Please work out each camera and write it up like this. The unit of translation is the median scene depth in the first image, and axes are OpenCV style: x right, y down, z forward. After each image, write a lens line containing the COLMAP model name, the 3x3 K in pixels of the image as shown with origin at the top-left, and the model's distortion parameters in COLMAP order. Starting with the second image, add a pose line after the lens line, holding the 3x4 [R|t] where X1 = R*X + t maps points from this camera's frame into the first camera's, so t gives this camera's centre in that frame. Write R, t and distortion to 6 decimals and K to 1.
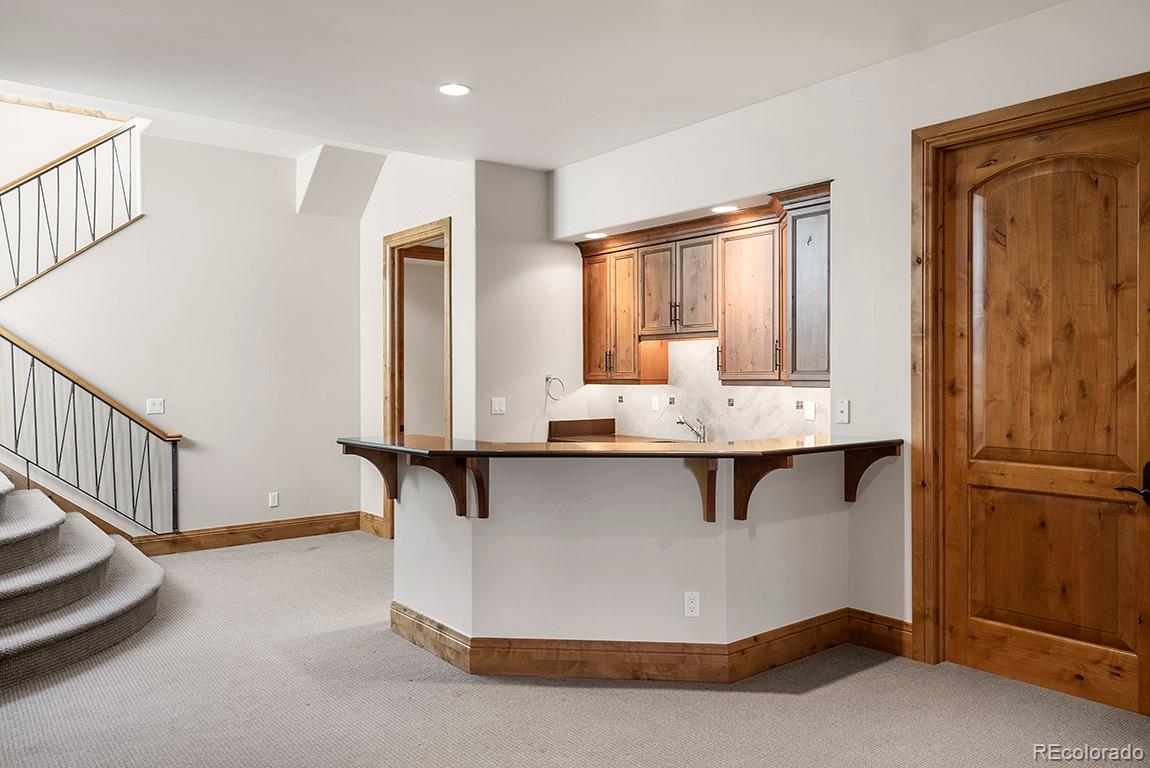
lens RADIAL K [[824.5, 0, 574.3], [0, 824.5, 367.2], [0, 0, 1]] dist [0.001430, 0.000199]
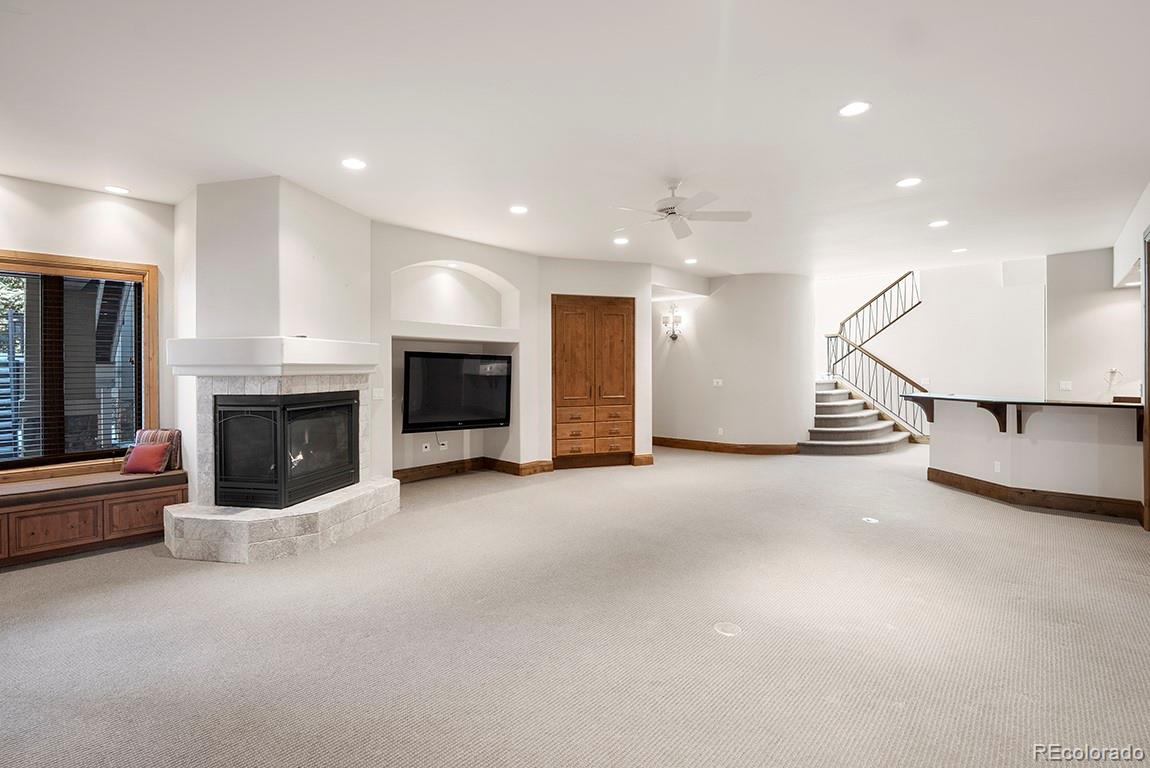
lens RADIAL K [[520.3, 0, 574.1], [0, 520.3, 369.1], [0, 0, 1]] dist [0.000067, 0.000007]
pose [[0.165231, 0.002536, -0.986252, 1.386852], [0.004689, 0.999983, 0.003357, 0.000558], [0.986244, -0.005179, 0.165216, -0.416276]]
